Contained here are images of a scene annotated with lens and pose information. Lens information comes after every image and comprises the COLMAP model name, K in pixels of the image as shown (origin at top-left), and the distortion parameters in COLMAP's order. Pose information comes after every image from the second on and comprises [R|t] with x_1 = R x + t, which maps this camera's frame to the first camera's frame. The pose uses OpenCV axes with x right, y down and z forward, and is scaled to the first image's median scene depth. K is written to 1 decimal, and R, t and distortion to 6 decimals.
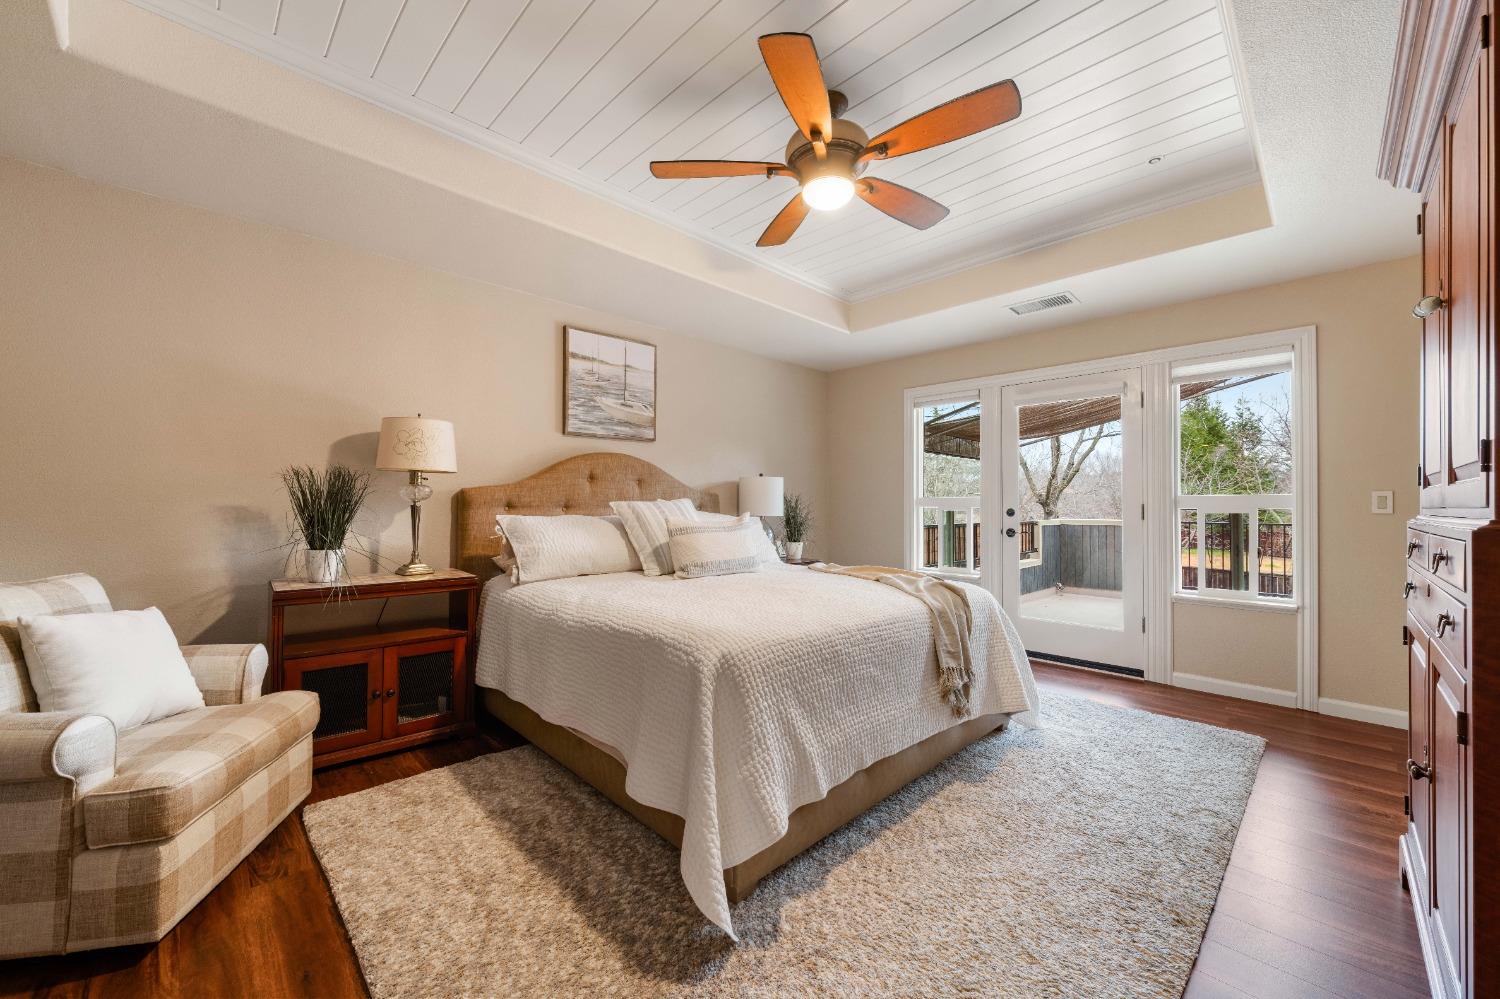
lens RADIAL K [[583.9, 0, 750.5], [0, 583.9, 501.8], [0, 0, 1]] dist [-0.001881, 0.000288]
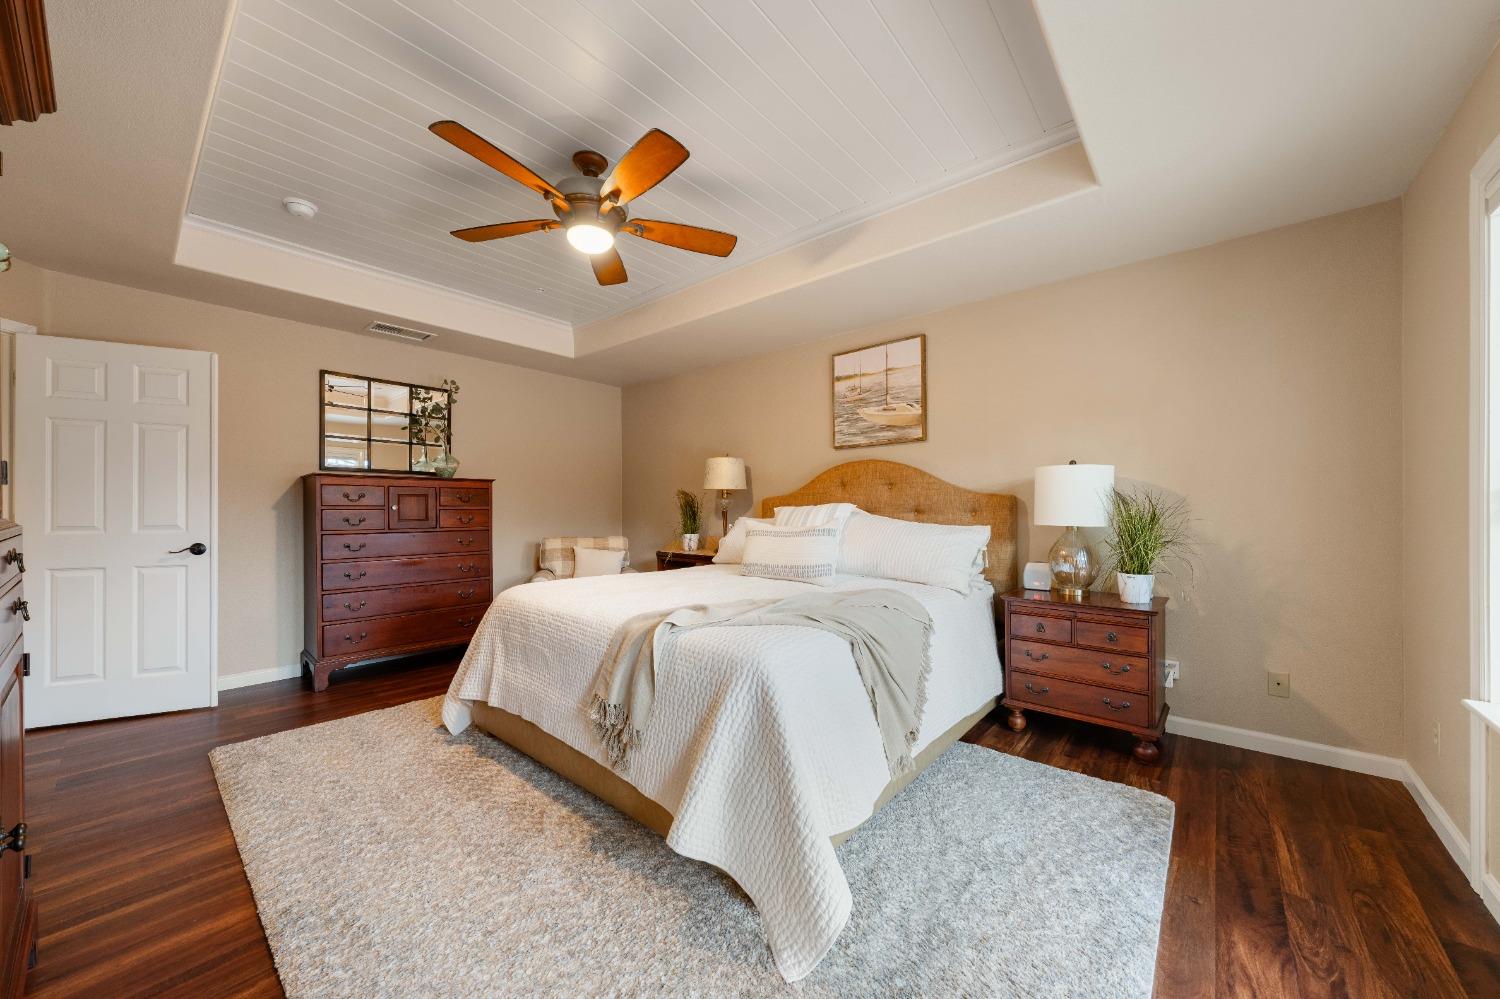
lens RADIAL K [[547.1, 0, 750.2], [0, 547.1, 505.5], [0, 0, 1]] dist [0.001695, 0.000021]
pose [[0.077808, -0.004237, -0.996959, 0.719990], [0.011219, 0.999931, -0.003374, -0.000410], [0.996905, -0.010922, 0.077850, 0.707032]]
